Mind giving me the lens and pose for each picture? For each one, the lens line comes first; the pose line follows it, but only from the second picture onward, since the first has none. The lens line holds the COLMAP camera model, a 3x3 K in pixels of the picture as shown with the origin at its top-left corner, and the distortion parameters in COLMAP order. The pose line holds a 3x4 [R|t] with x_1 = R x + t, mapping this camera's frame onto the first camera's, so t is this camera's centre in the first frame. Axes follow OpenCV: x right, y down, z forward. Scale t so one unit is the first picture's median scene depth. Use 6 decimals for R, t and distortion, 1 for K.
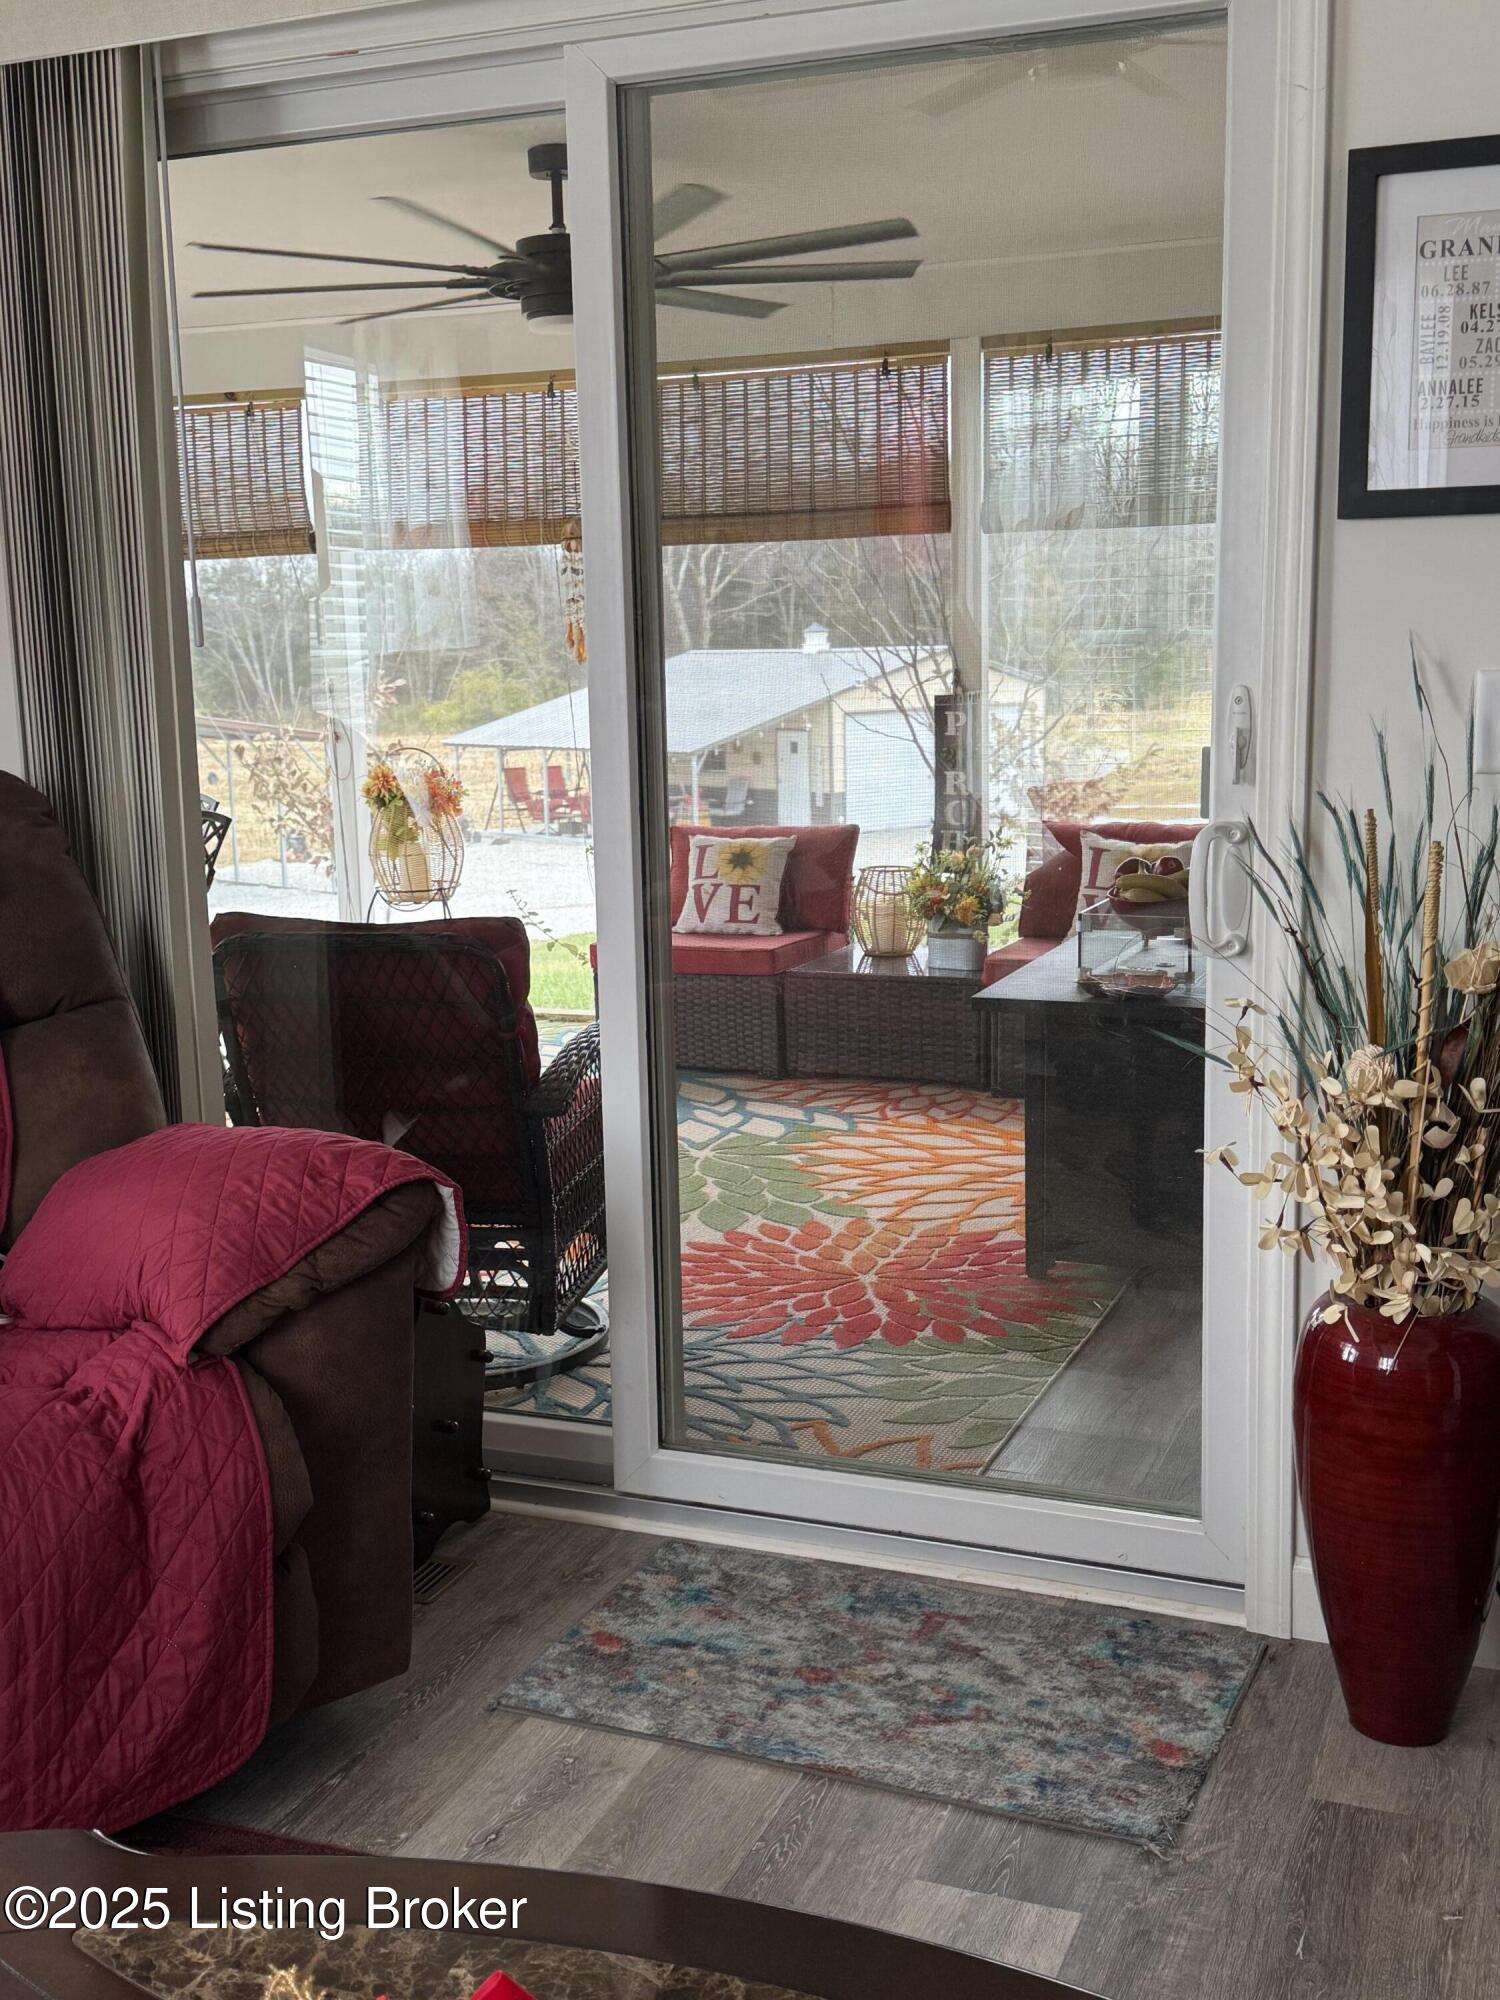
lens RADIAL K [[2206.2, 0, 749.1], [0, 2206.2, 1003.1], [0, 0, 1]] dist [-0.002104, 0.000000]
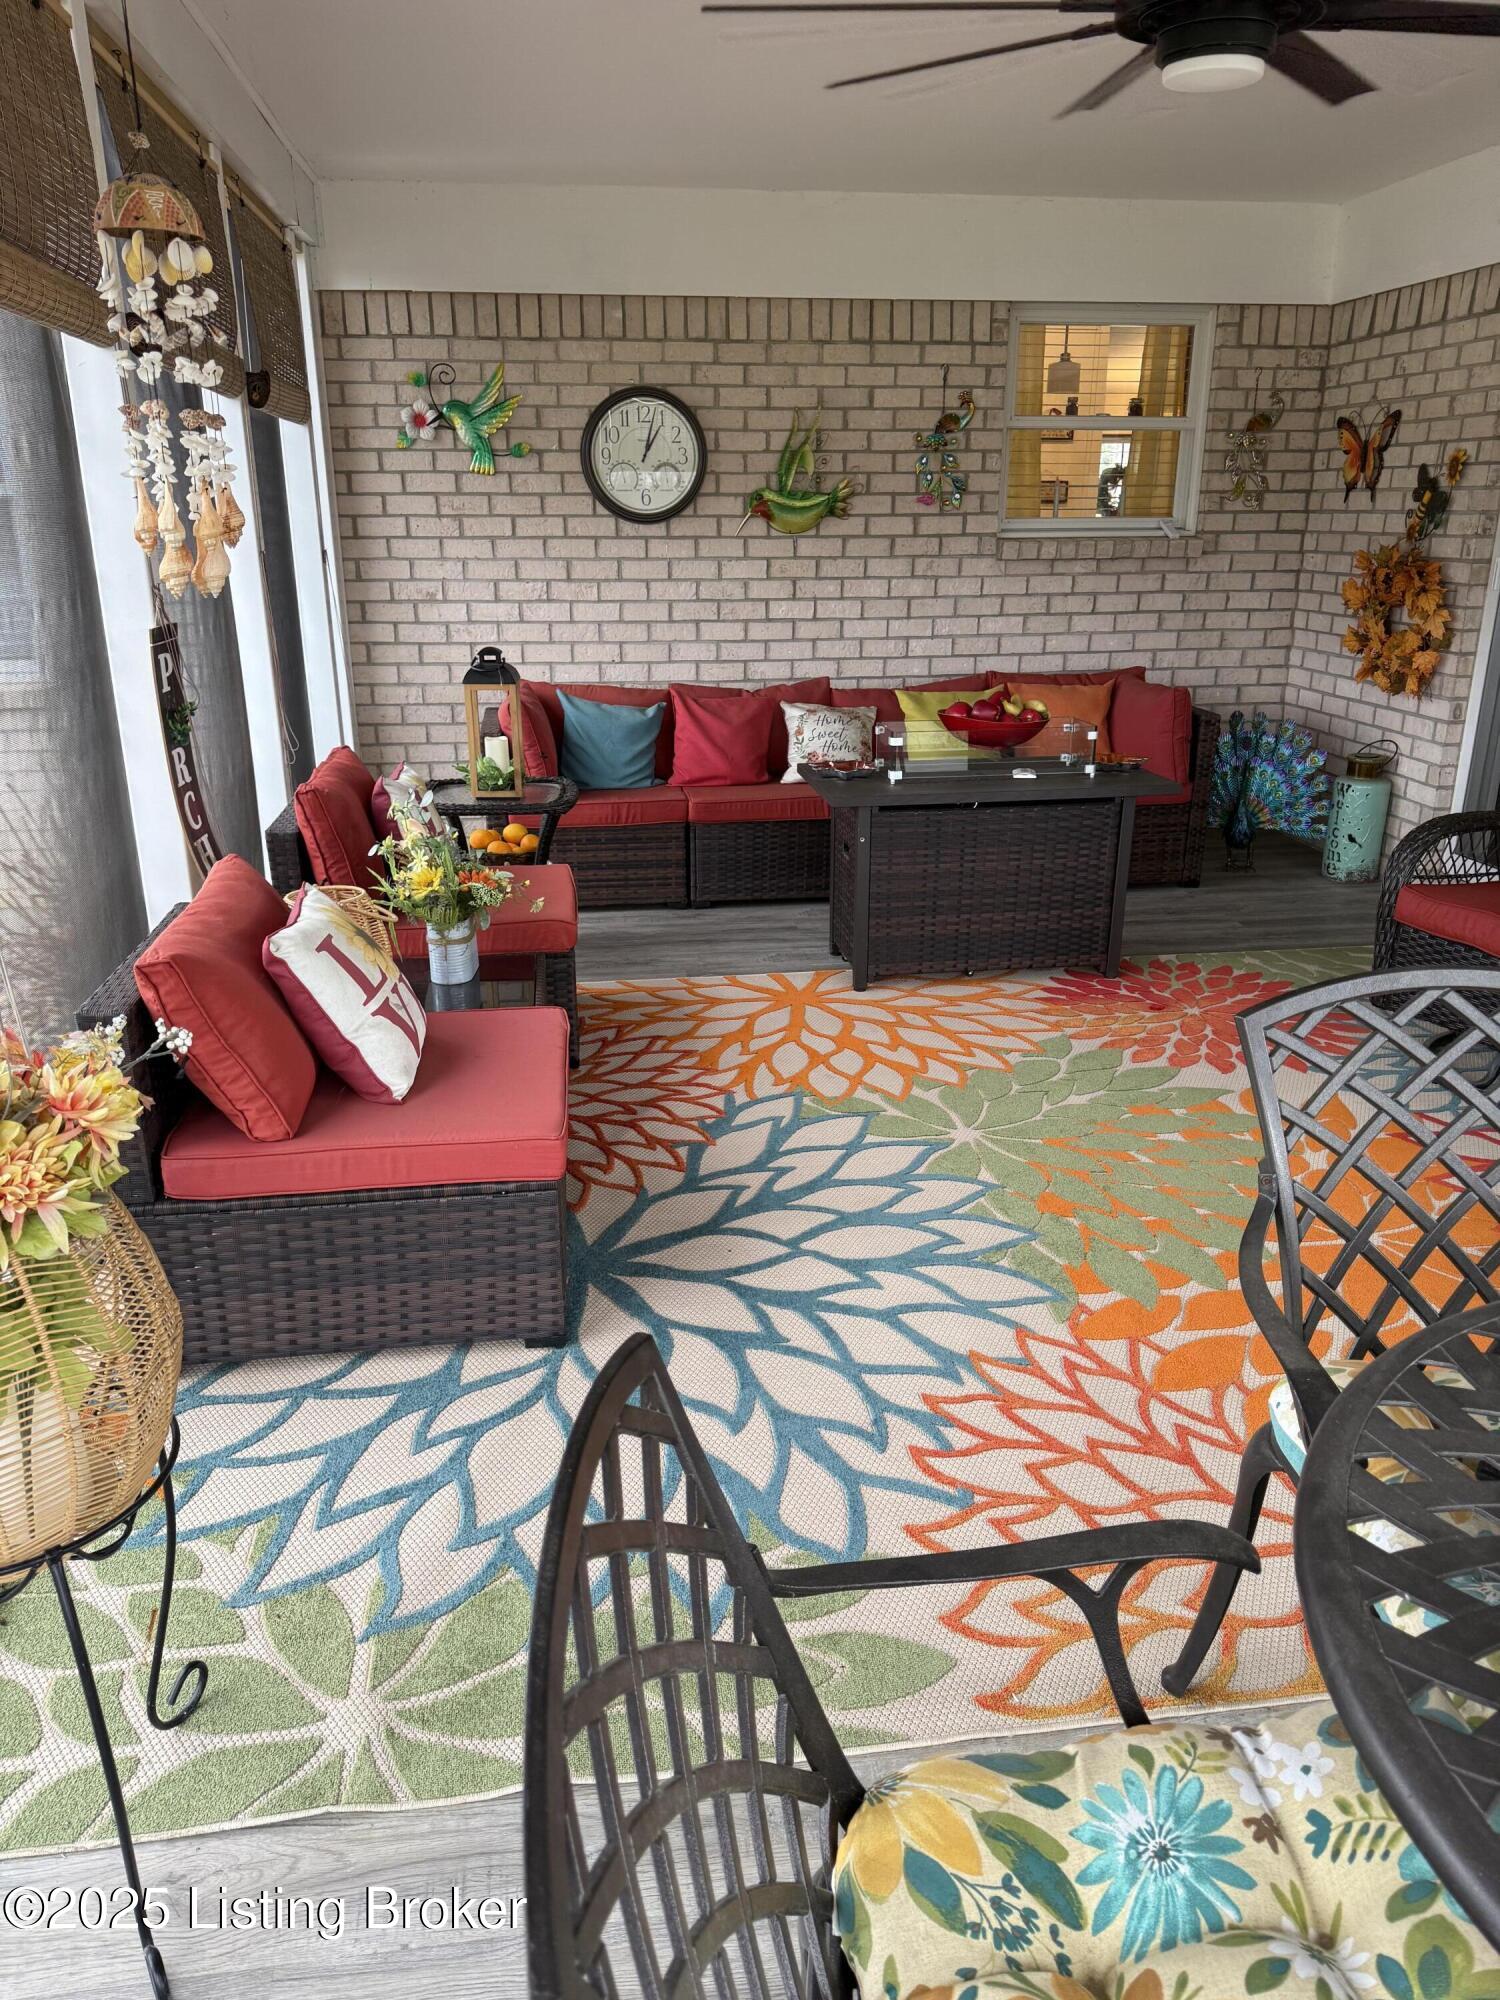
lens RADIAL K [[1406.3, 0, 748.6], [0, 1406.3, 998.7], [0, 0, 1]] dist [0.046436, -0.010943]
pose [[-0.497468, -0.264329, 0.826230, -0.420802], [0.155454, 0.909864, 0.384684, -0.207512], [-0.853440, 0.319808, -0.411537, 1.262723]]
